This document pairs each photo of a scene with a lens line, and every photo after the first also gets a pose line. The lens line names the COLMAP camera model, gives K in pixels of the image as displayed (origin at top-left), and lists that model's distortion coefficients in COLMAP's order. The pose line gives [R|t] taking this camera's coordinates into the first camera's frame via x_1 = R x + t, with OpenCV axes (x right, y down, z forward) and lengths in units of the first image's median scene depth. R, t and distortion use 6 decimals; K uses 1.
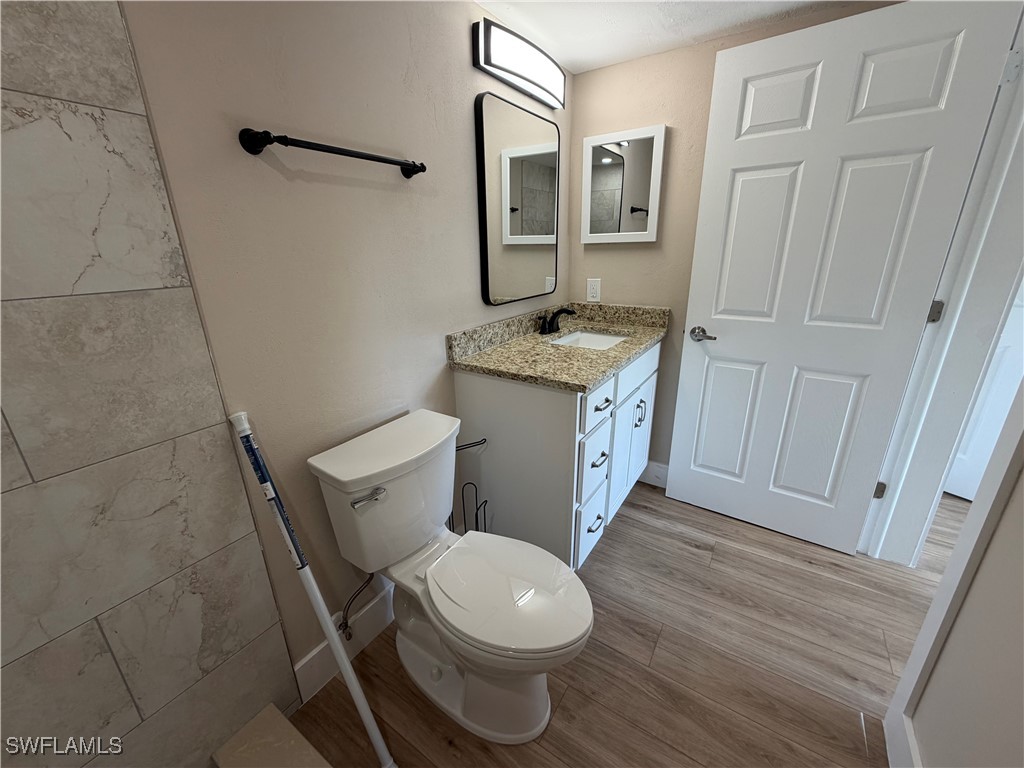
lens RADIAL K [[407.0, 0, 514.6], [0, 407.0, 381.1], [0, 0, 1]] dist [-0.000586, 0.000545]
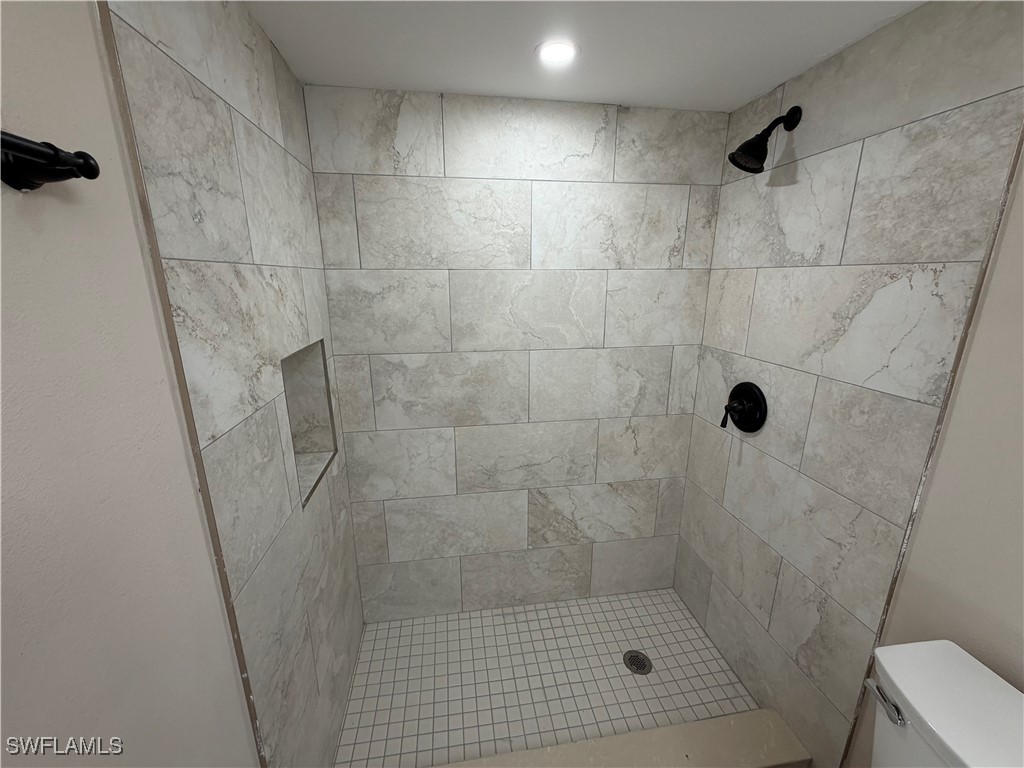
lens RADIAL K [[407.0, 0, 508.1], [0, 407.0, 382.7], [0, 0, 1]] dist [-0.000586, 0.000545]
pose [[-0.747633, 0.185801, -0.637592, 0.645906], [-0.197604, 0.854345, 0.480673, -0.530876], [0.634033, 0.485358, -0.602022, 0.828957]]
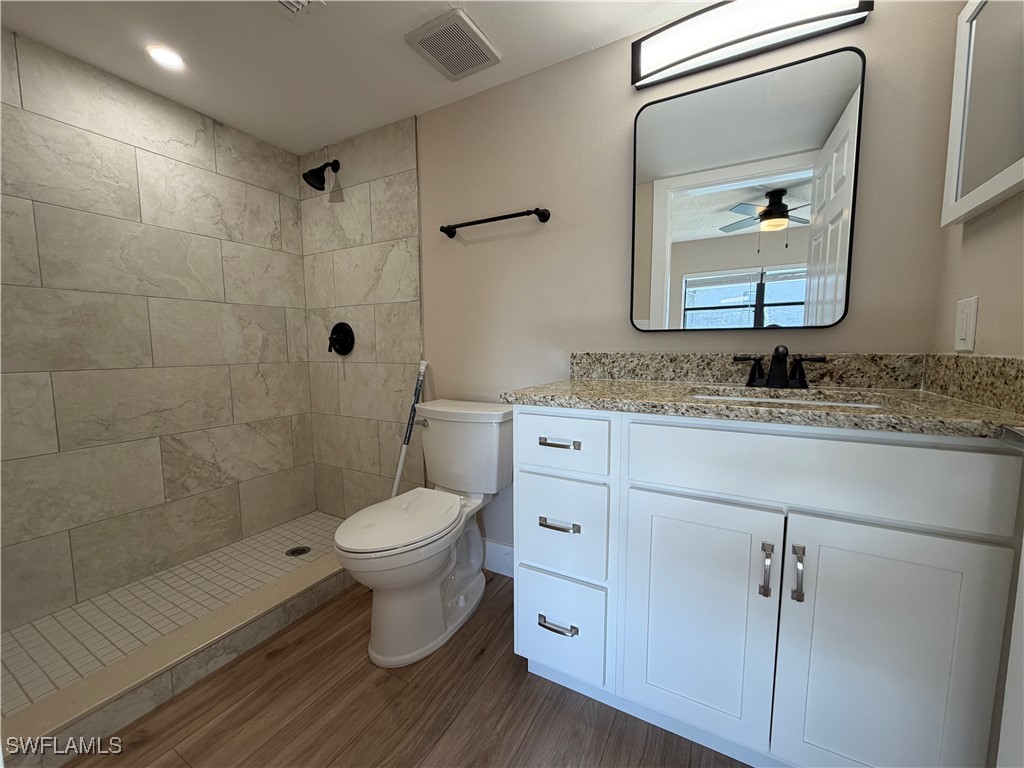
lens RADIAL K [[407.0, 0, 510.2], [0, 407.0, 381.3], [0, 0, 1]] dist [-0.000586, 0.000545]
pose [[0.073737, 0.102622, -0.991984, 1.478037], [-0.310211, 0.947706, 0.074983, -0.122549], [0.947804, 0.302195, 0.101716, 1.292973]]
